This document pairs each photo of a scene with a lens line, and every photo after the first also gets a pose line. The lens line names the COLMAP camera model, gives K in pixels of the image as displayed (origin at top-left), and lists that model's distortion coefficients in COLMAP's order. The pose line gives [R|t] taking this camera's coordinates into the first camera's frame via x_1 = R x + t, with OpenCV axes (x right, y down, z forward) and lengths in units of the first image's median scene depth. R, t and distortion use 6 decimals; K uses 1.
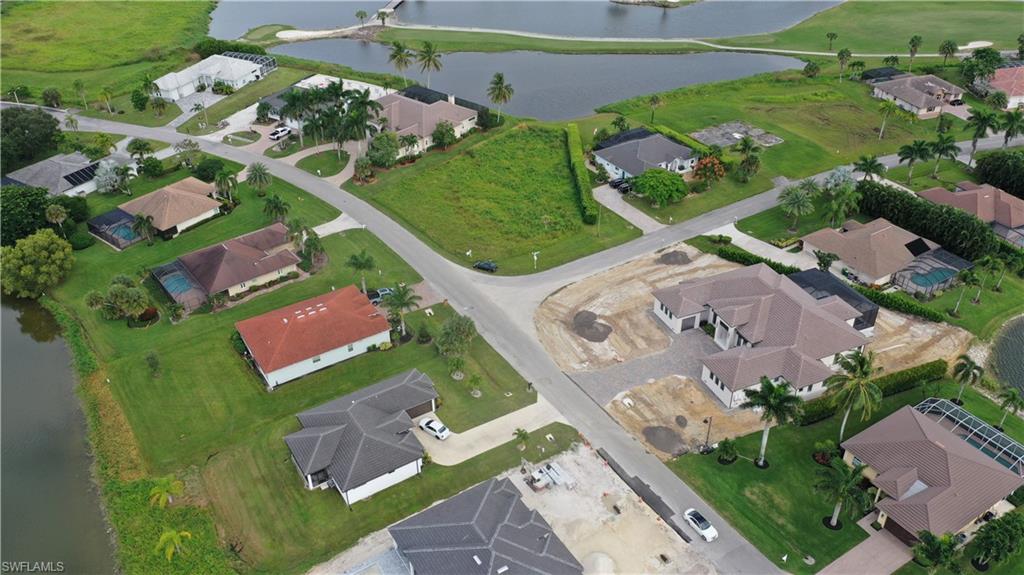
lens RADIAL K [[807.0, 0, 511.4], [0, 807.0, 286.3], [0, 0, 1]] dist [0.002240, 0.004813]
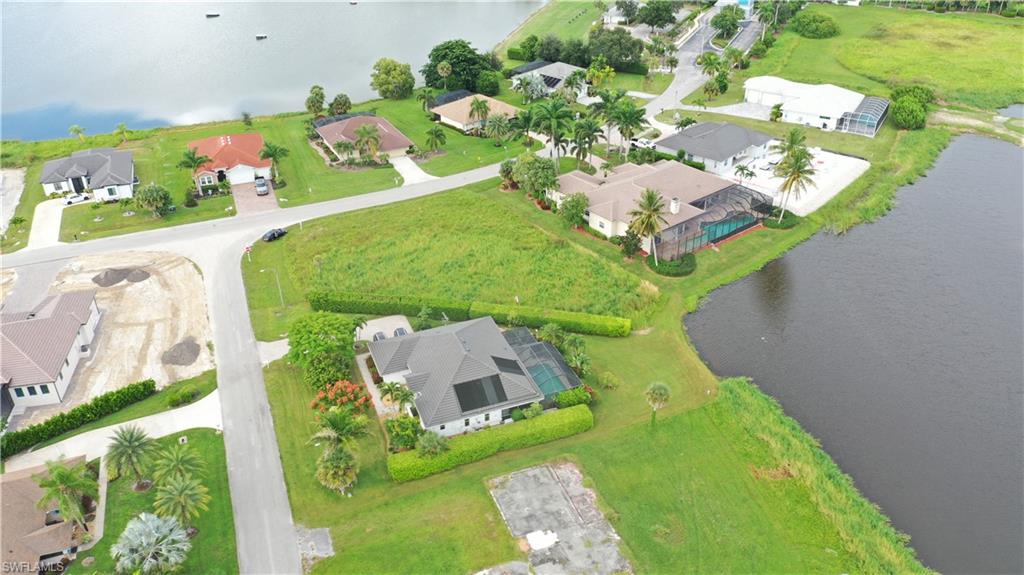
lens RADIAL K [[807.0, 0, 512.3], [0, 807.0, 288.0], [0, 0, 1]] dist [0.002240, 0.004813]
pose [[-0.193431, 0.517973, -0.833240, 0.691511], [-0.529954, 0.659563, 0.533034, -0.596737], [0.825672, 0.544684, 0.146921, 1.041787]]
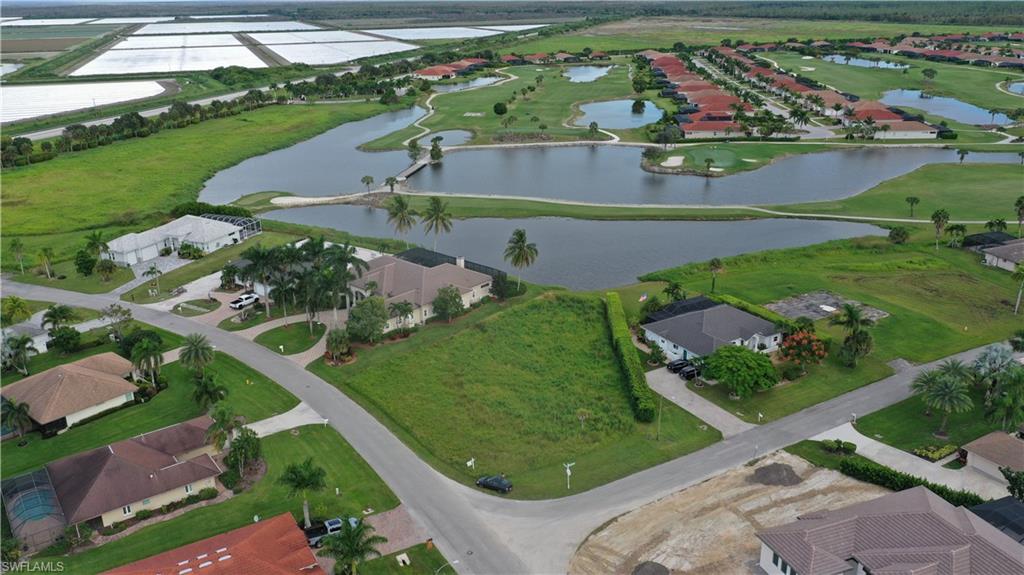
lens RADIAL K [[807.0, 0, 511.8], [0, 807.0, 288.2], [0, 0, 1]] dist [0.002240, 0.004813]
pose [[0.999520, 0.006815, -0.030212, 0.001511], [-0.013699, 0.972154, -0.233941, -0.024145], [0.027776, 0.234243, 0.971781, 0.285189]]
